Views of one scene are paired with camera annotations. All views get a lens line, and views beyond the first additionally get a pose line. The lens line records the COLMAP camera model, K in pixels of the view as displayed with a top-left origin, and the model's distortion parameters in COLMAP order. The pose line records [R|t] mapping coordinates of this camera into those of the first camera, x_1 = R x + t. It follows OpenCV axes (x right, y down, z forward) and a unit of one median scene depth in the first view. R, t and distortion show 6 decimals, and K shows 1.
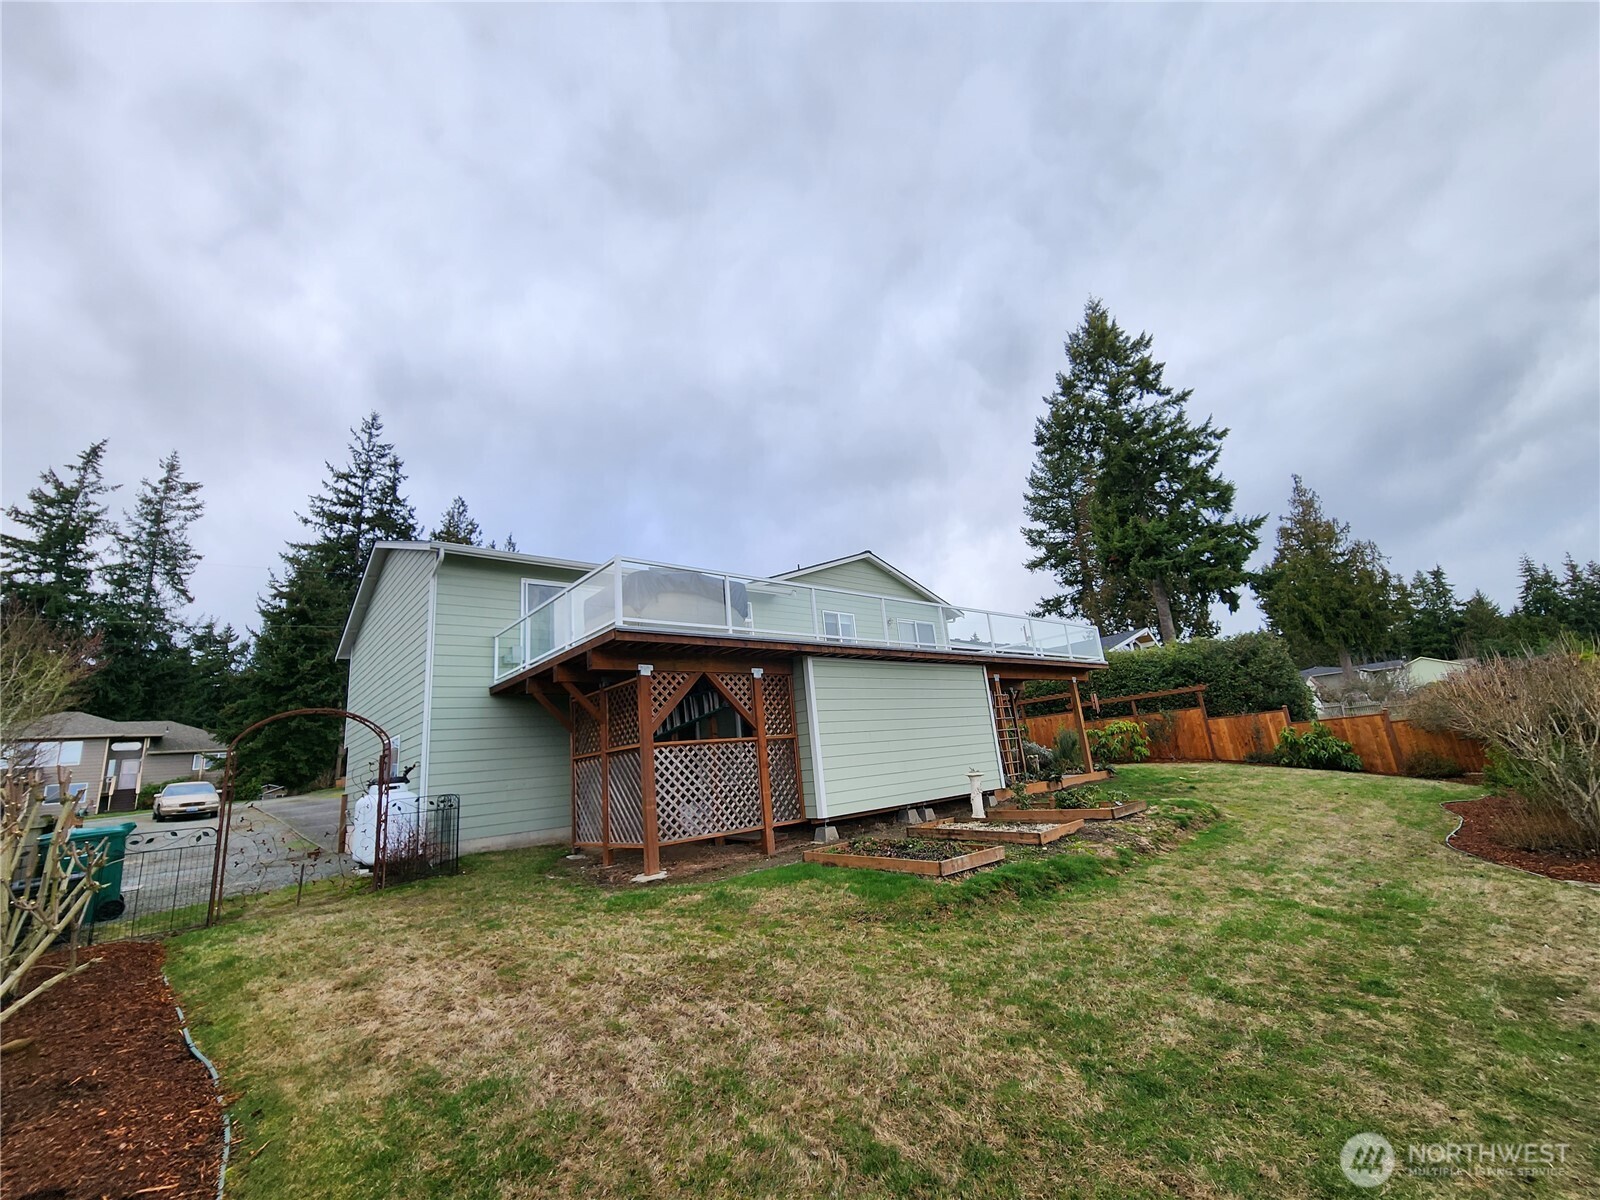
lens RADIAL K [[661.9, 0, 802.9], [0, 661.9, 599.1], [0, 0, 1]] dist [-0.002689, 0.001346]
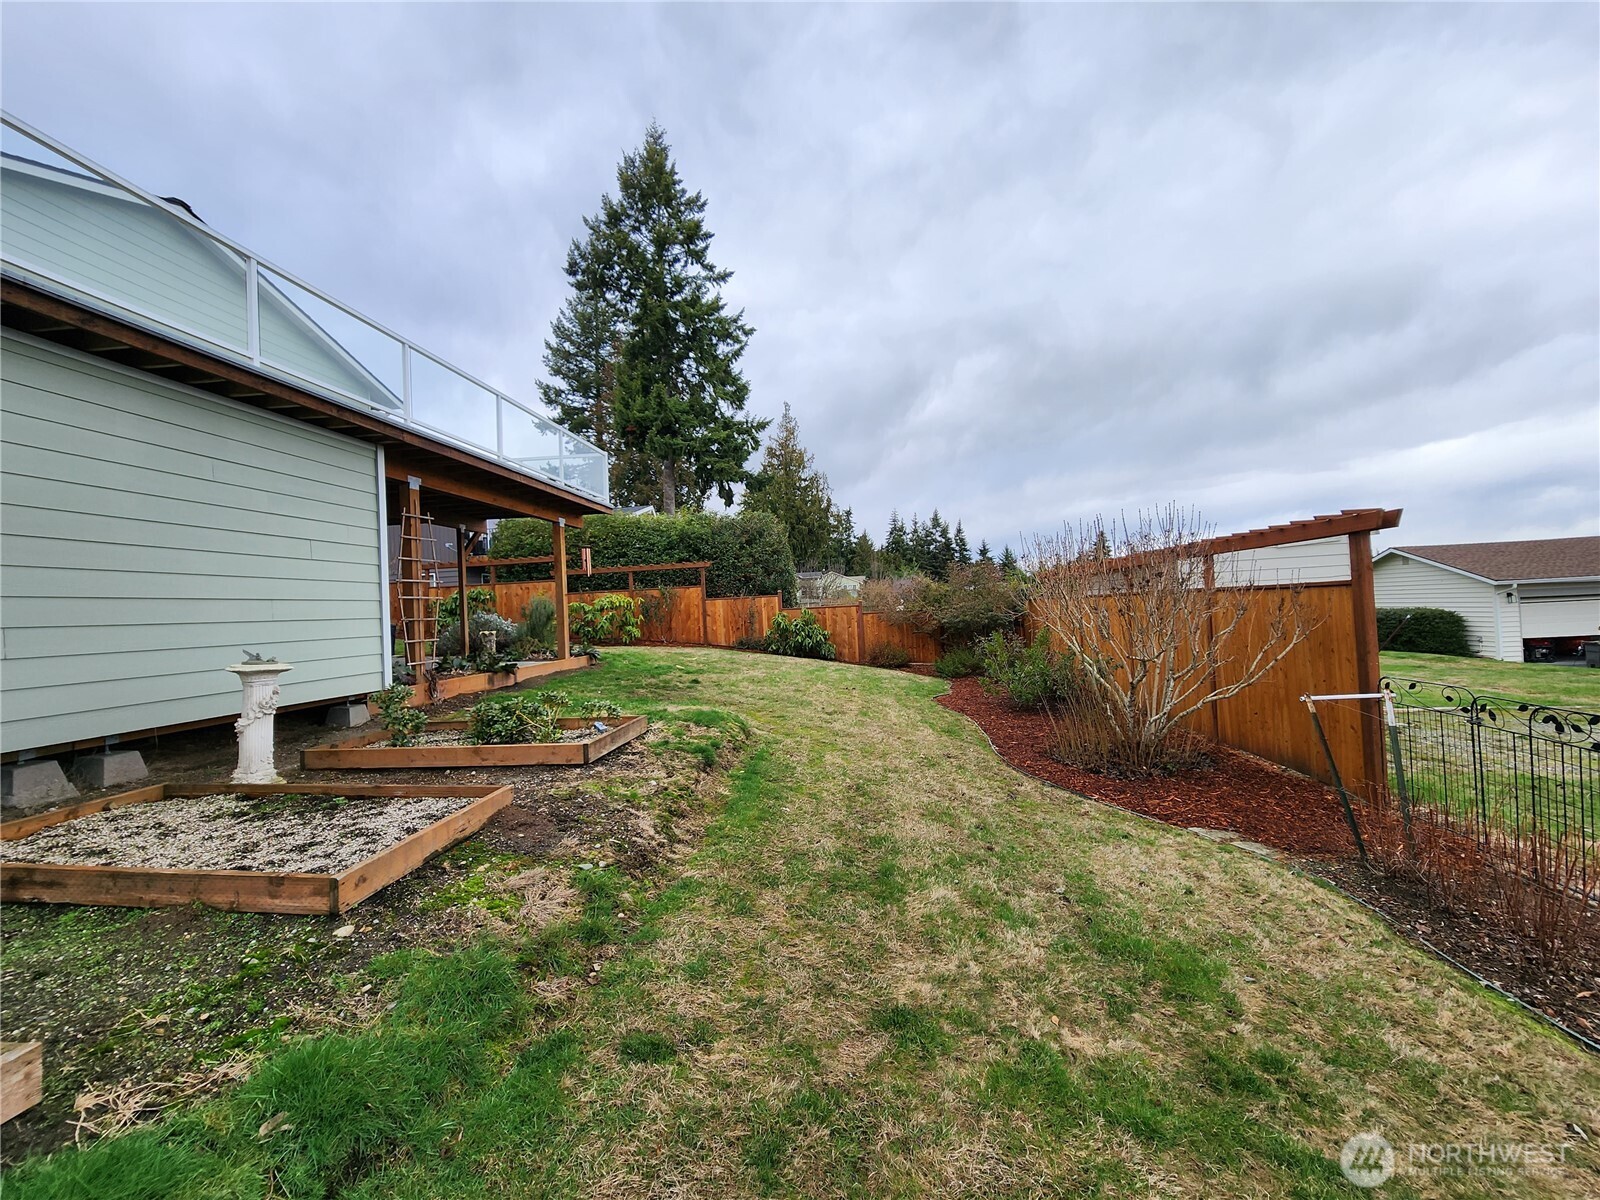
lens RADIAL K [[661.9, 0, 800.3], [0, 661.9, 599.3], [0, 0, 1]] dist [-0.002689, 0.001346]
pose [[0.746241, 0.072350, 0.661732, 0.058576], [-0.188761, 0.976272, 0.106128, 0.030821], [-0.638352, -0.204106, 0.742191, 0.128173]]
